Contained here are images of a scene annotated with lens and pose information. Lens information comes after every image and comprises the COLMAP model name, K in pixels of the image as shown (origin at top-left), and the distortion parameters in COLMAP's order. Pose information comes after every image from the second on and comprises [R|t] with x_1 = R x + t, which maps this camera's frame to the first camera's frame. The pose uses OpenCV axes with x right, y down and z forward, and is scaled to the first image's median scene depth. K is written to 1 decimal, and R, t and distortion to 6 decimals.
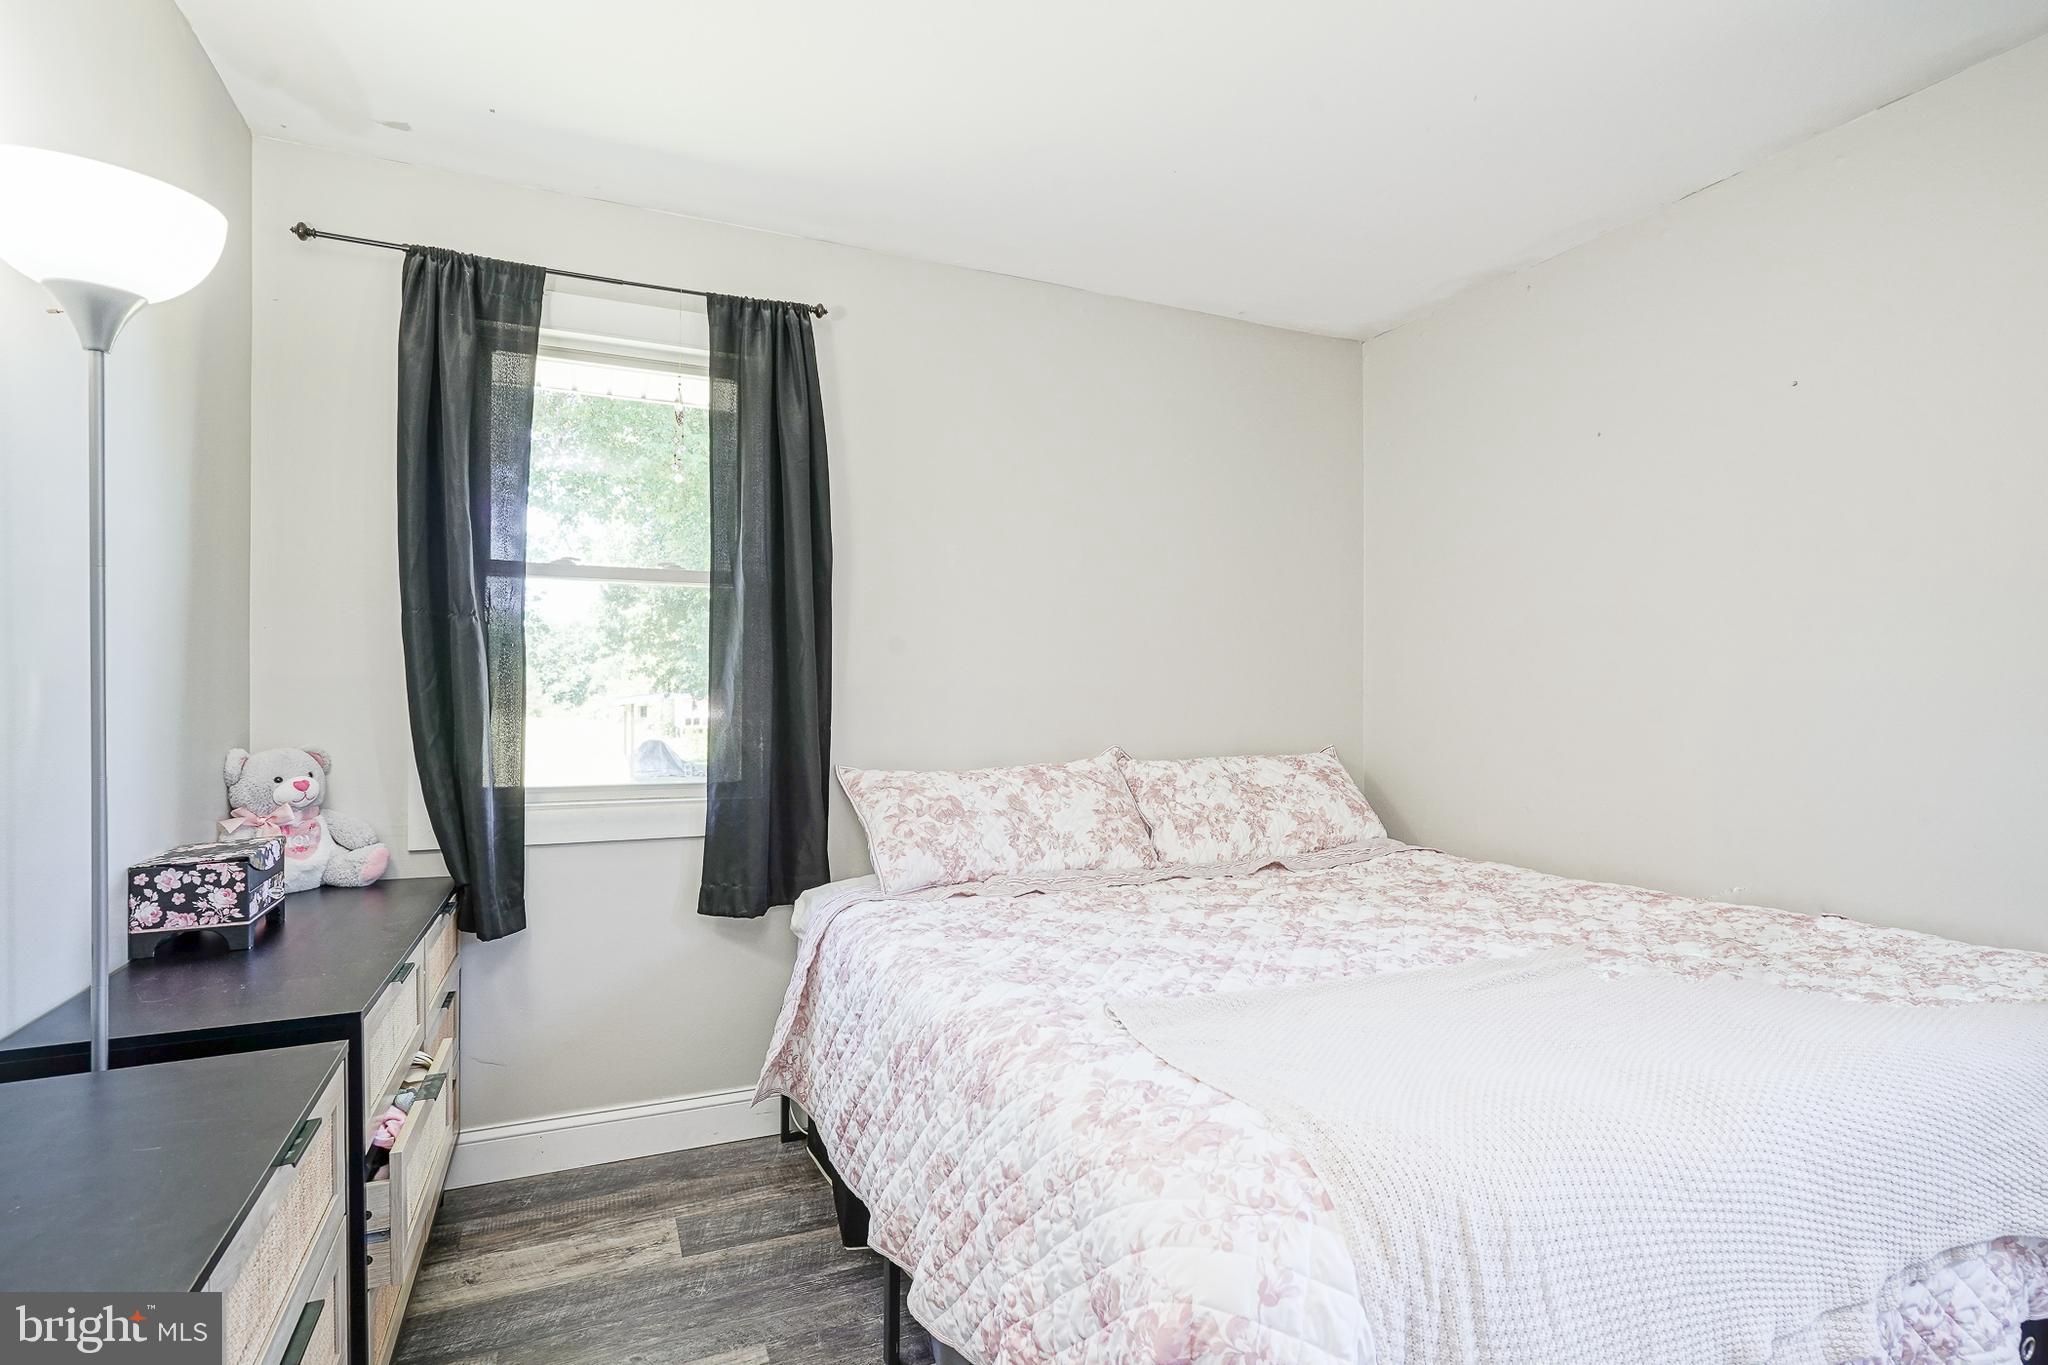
lens RADIAL K [[1044.0, 0, 1024.0], [0, 1044.0, 682.5], [0, 0, 1]] dist [-0.012343, 0.005617]
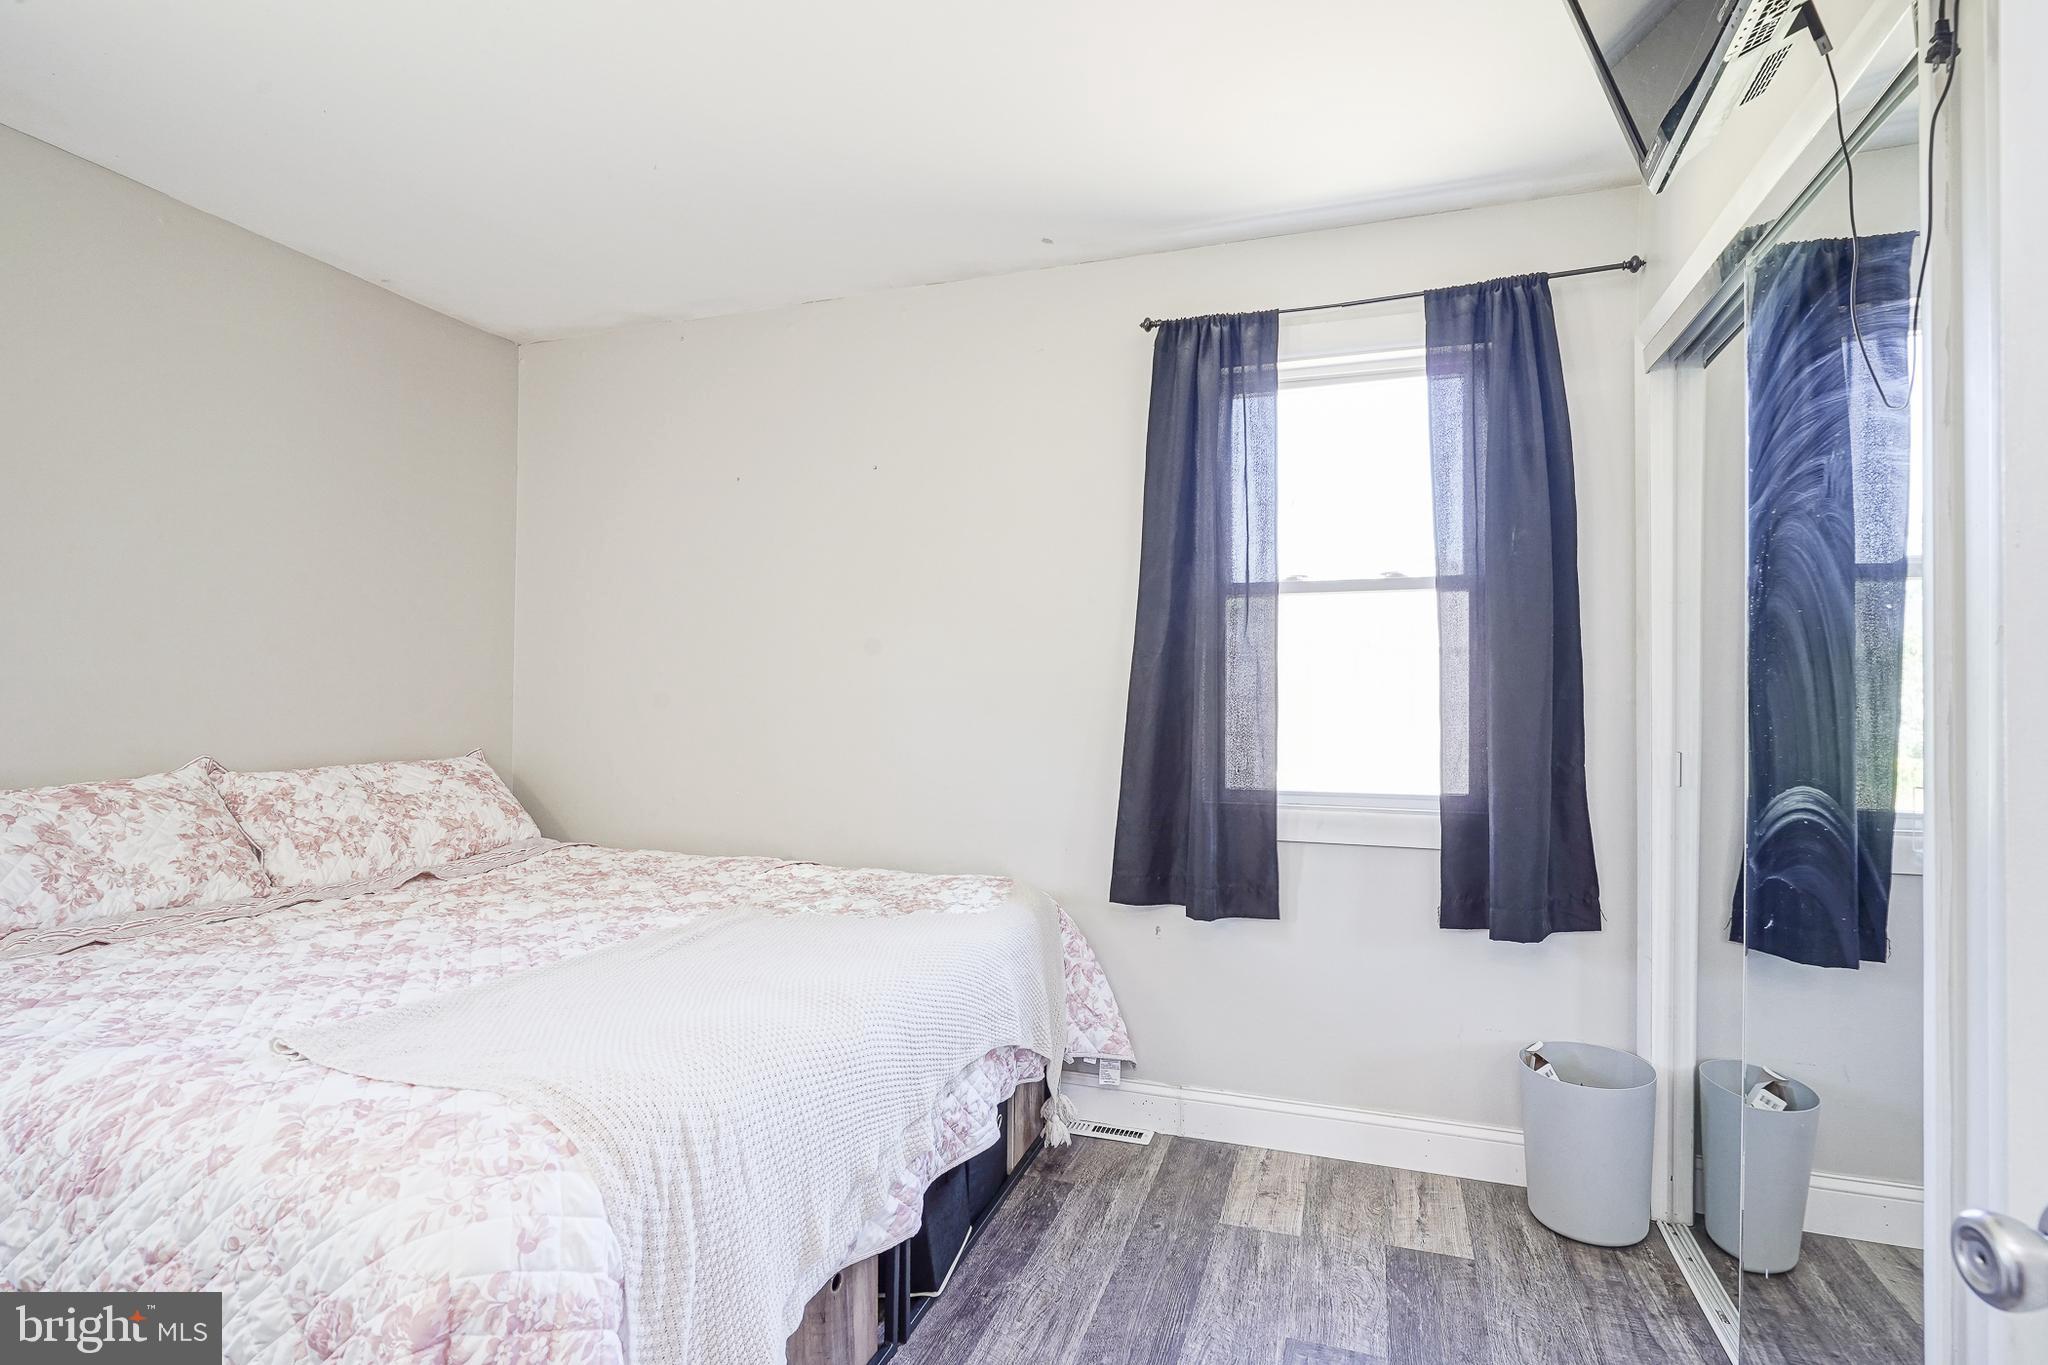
lens RADIAL K [[1044.0, 0, 1024.0], [0, 1044.0, 682.5], [0, 0, 1]] dist [-0.012343, 0.005617]
pose [[0.685303, 0.018290, 0.728029, -0.120759], [-0.015799, 0.999823, -0.010247, 0.000087], [-0.728087, -0.004480, 0.685470, -0.073624]]
